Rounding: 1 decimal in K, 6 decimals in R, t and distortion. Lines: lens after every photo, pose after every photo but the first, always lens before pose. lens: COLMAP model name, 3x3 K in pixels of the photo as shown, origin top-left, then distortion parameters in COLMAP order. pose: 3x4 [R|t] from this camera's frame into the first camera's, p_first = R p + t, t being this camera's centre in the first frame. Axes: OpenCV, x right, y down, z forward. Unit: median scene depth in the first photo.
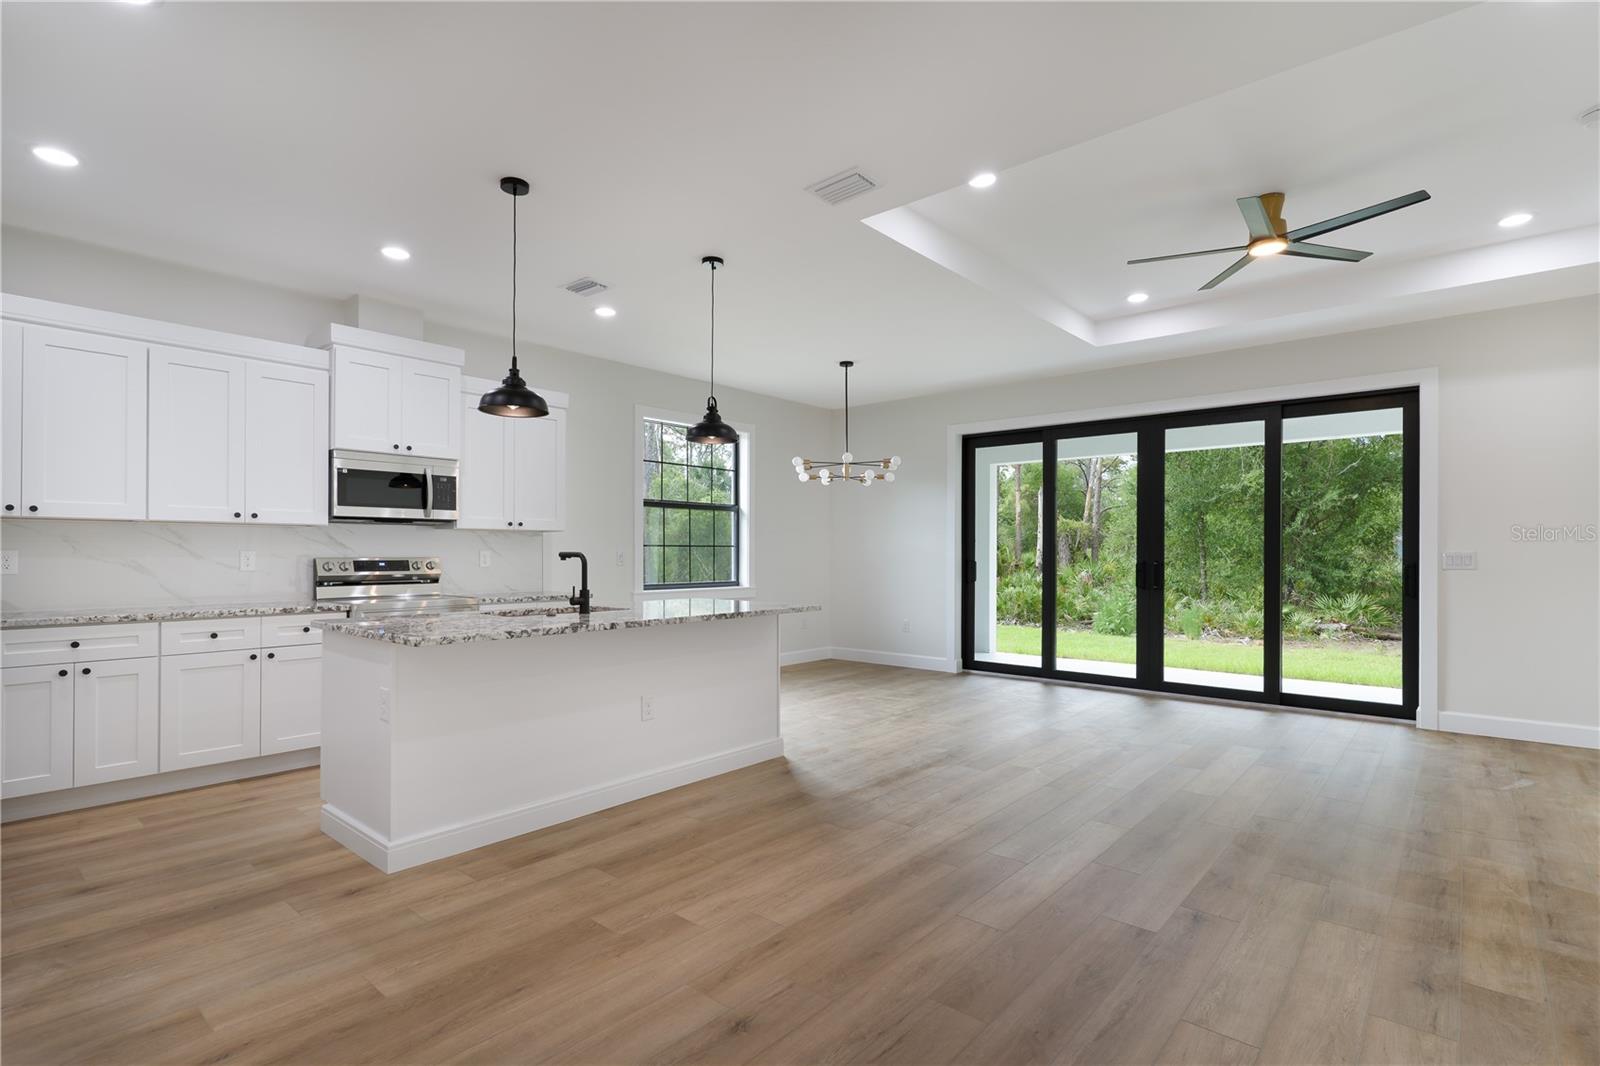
lens RADIAL K [[773.4, 0, 803.4], [0, 773.4, 550.2], [0, 0, 1]] dist [0.003173, -0.000202]
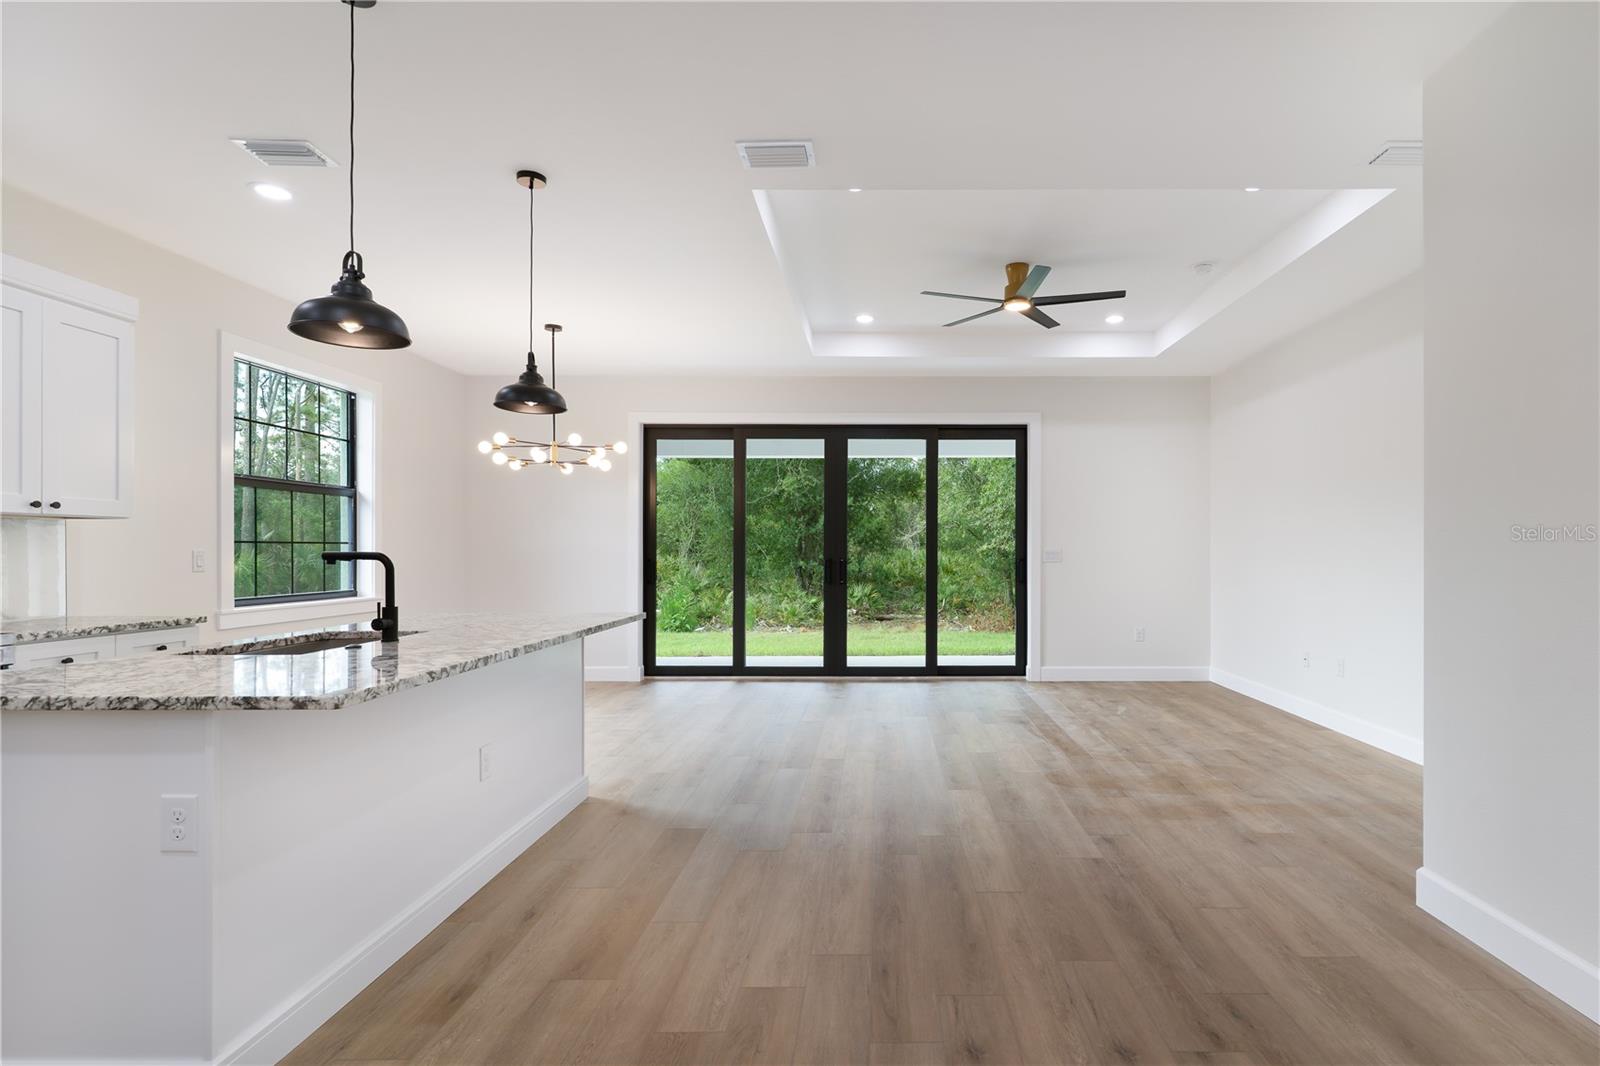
lens RADIAL K [[800.4, 0, 888.7], [0, 800.4, 549.4], [0, 0, 1]] dist [0.000127, 0.000126]
pose [[0.752427, -0.001906, 0.658673, -0.317912], [0.000663, 0.999997, 0.002137, -0.000786], [-0.658676, -0.001171, 0.752426, 0.131164]]
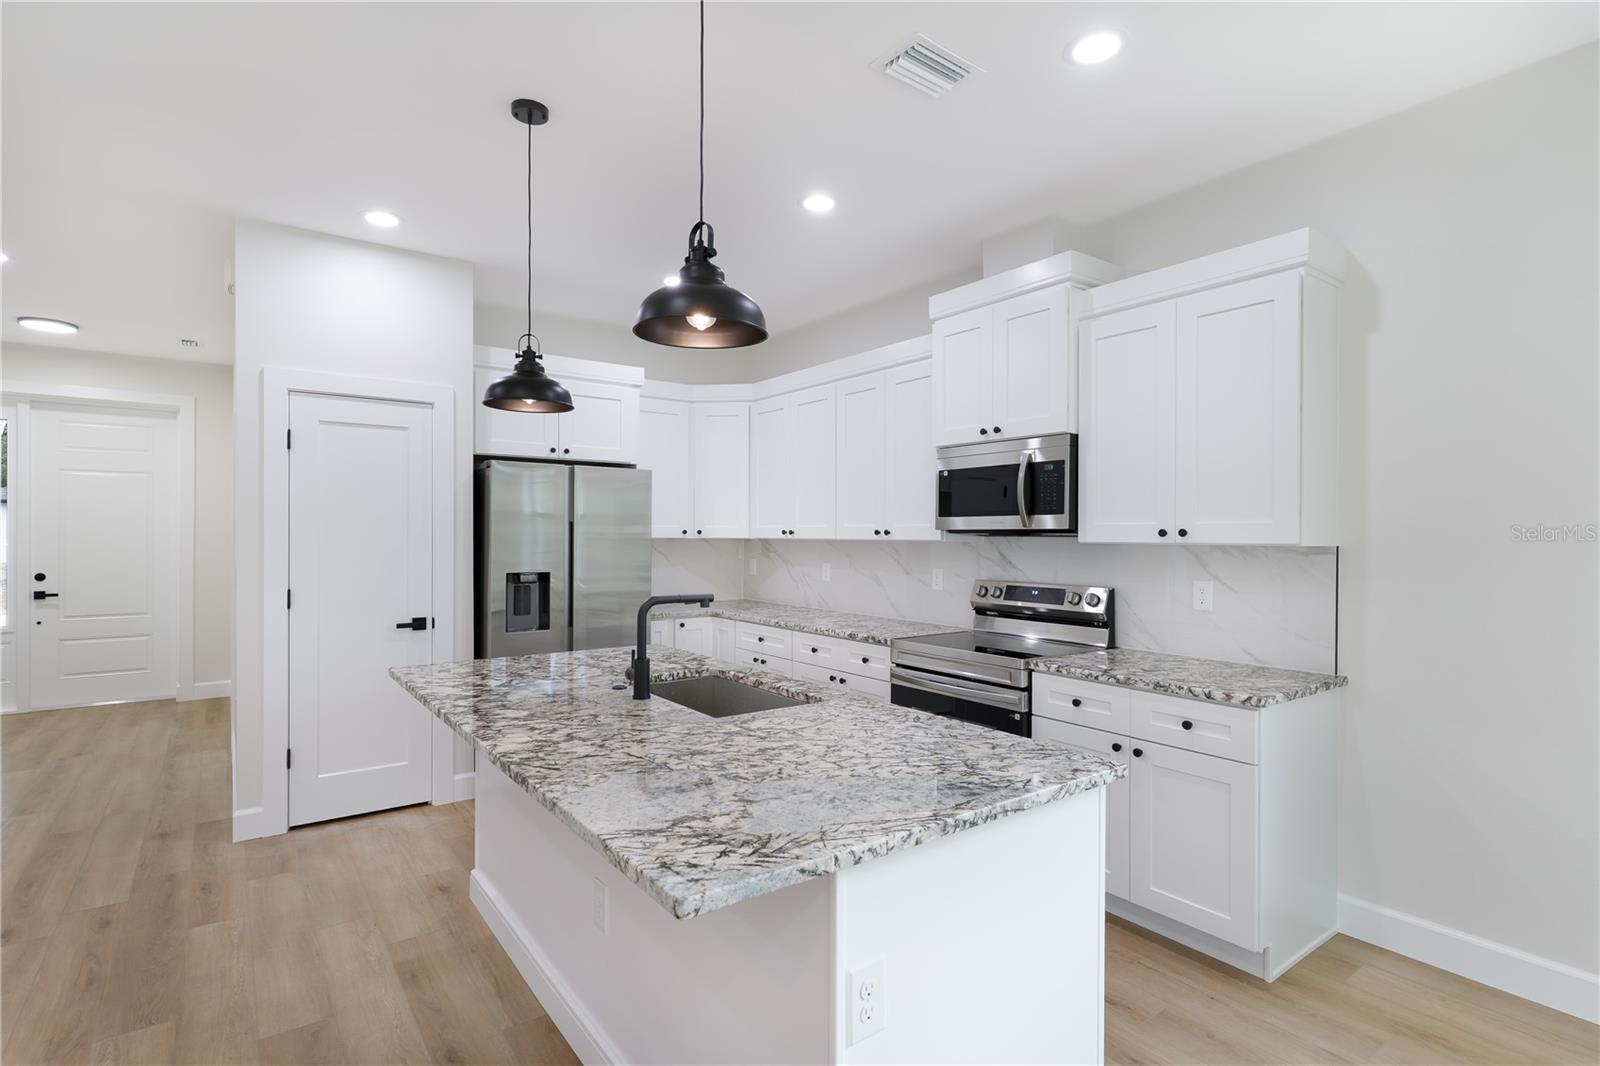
lens RADIAL K [[783.9, 0, 807.8], [0, 783.9, 536.9], [0, 0, 1]] dist [0.001121, 0.000444]
pose [[-0.222098, -0.001917, -0.975023, 0.215191], [-0.002663, 0.999996, -0.001360, -0.032388], [0.975021, 0.002295, -0.222102, 0.961320]]
